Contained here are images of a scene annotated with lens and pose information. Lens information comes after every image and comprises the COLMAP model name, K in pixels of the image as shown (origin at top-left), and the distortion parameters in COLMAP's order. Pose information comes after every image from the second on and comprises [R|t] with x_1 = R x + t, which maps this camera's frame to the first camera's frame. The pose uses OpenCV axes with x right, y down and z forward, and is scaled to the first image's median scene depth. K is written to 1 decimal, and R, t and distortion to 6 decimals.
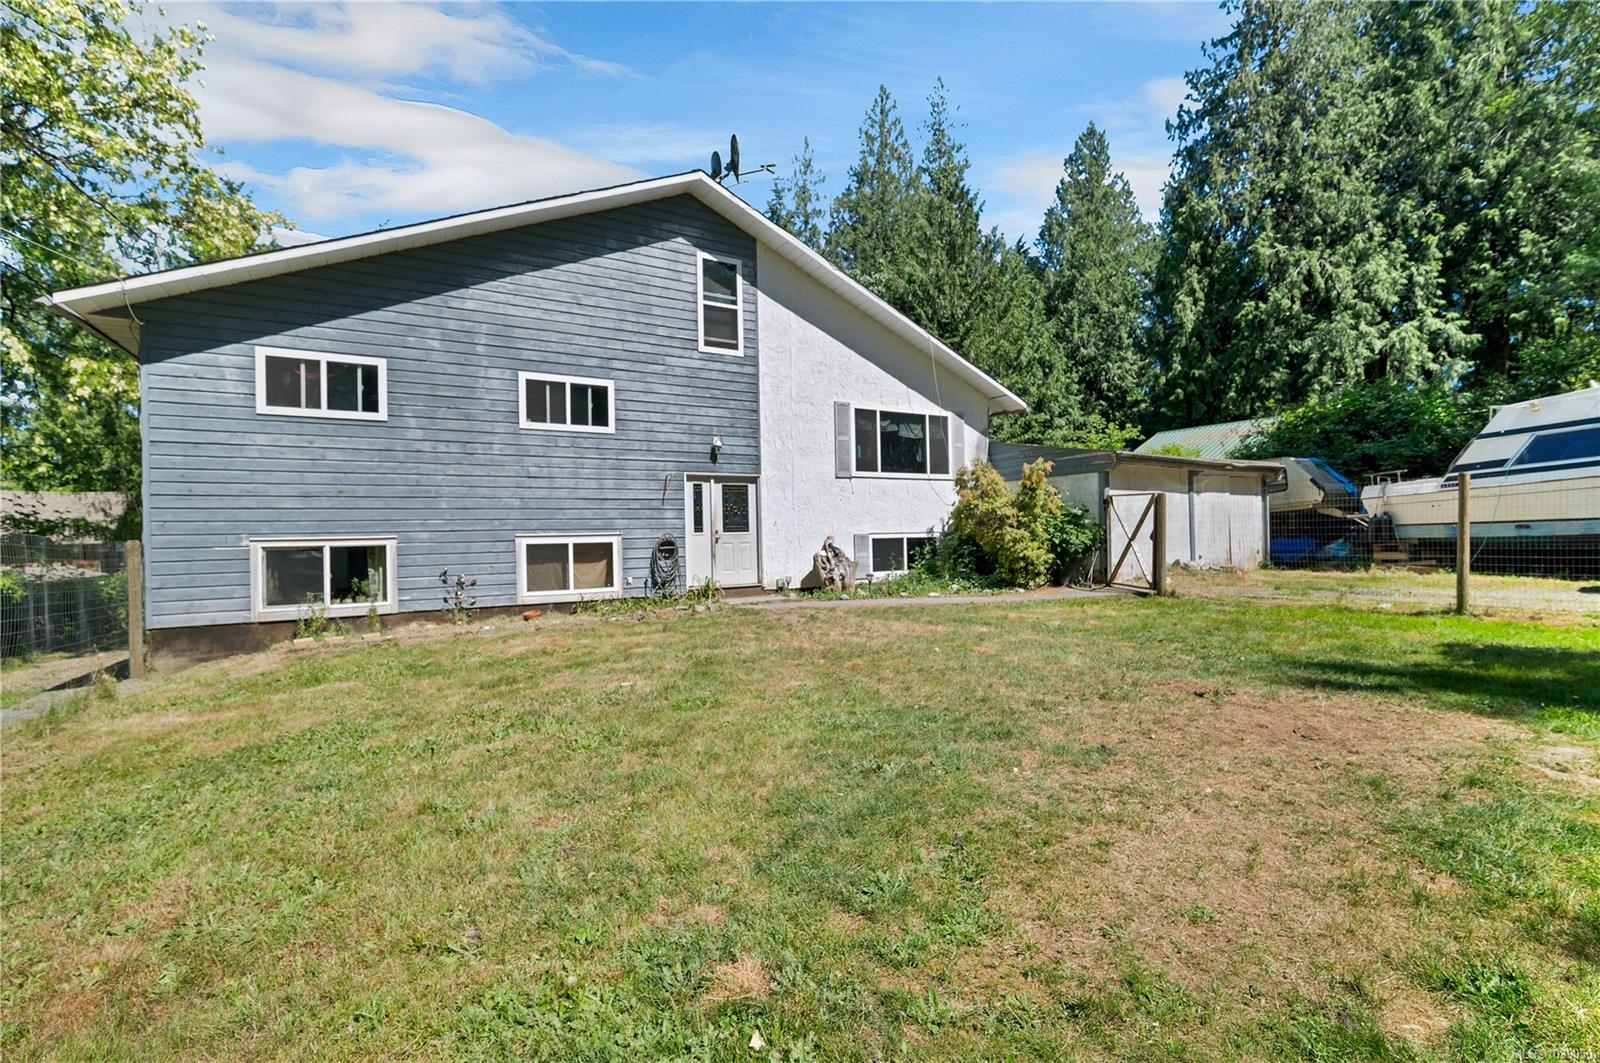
lens RADIAL K [[689.6, 0, 800.3], [0, 689.6, 527.4], [0, 0, 1]] dist [-0.000407, -0.000116]
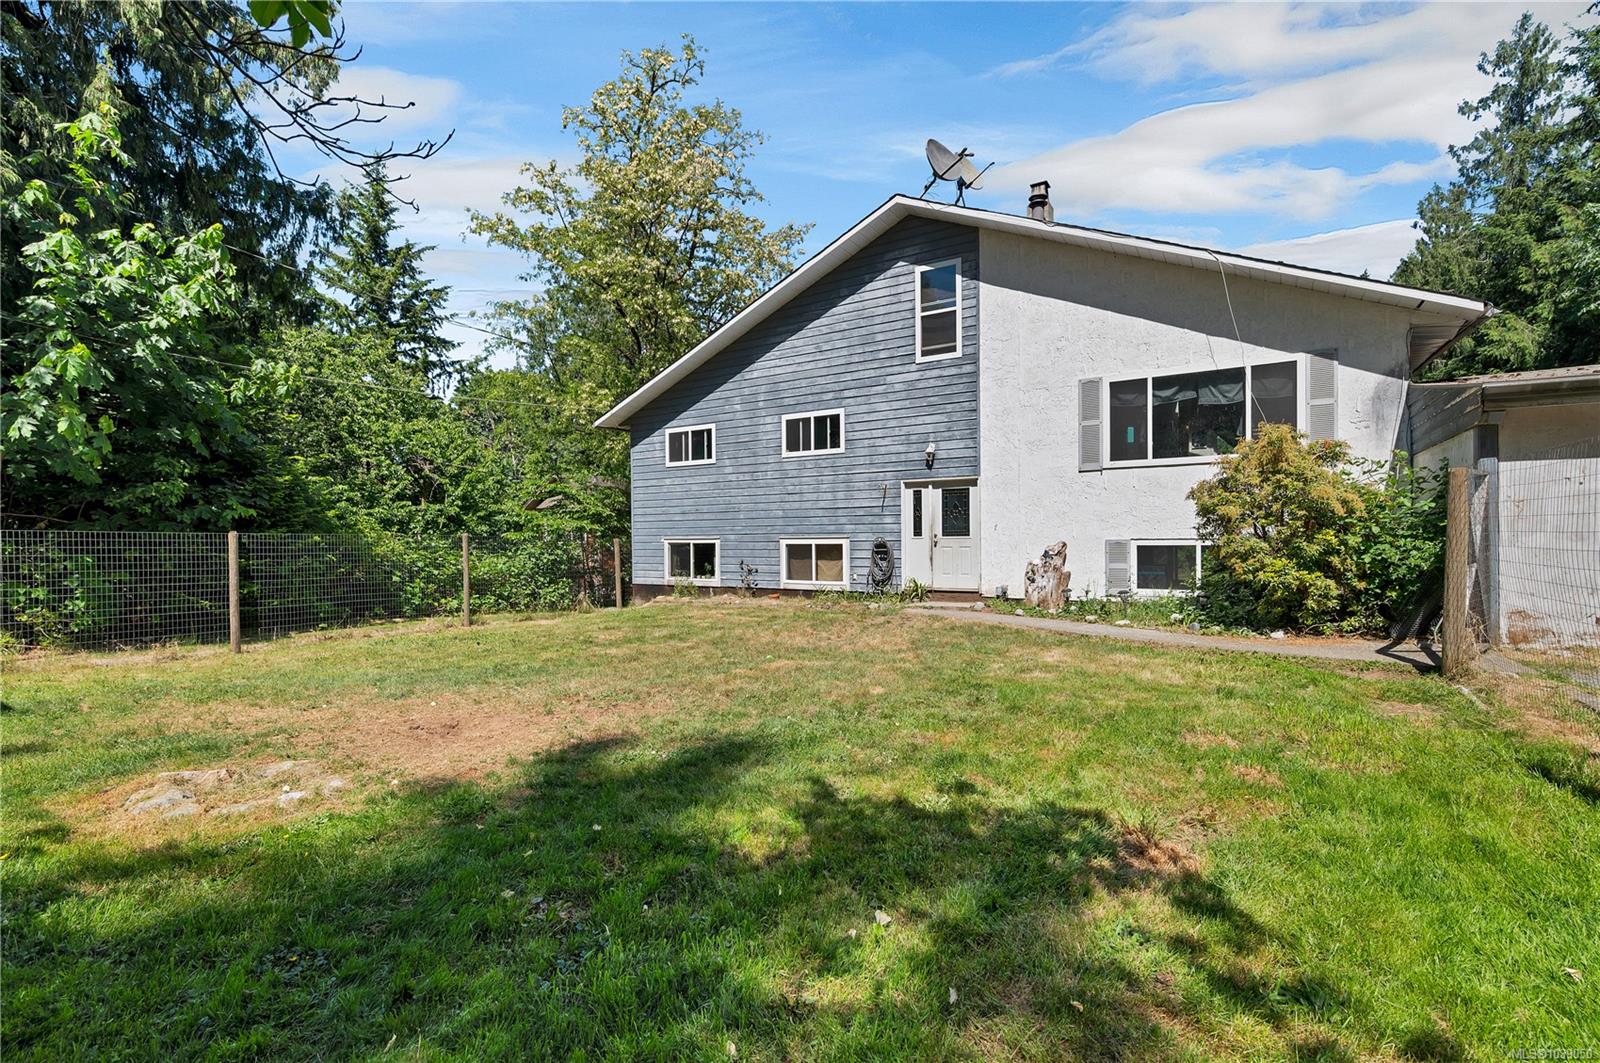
lens RADIAL K [[689.6, 0, 800.8], [0, 689.6, 539.3], [0, 0, 1]] dist [-0.000407, -0.000116]
pose [[0.478223, 0.018297, -0.878048, 0.703395], [0.010125, 0.999602, 0.026345, -0.017725], [0.878180, -0.021489, 0.477847, 0.342530]]
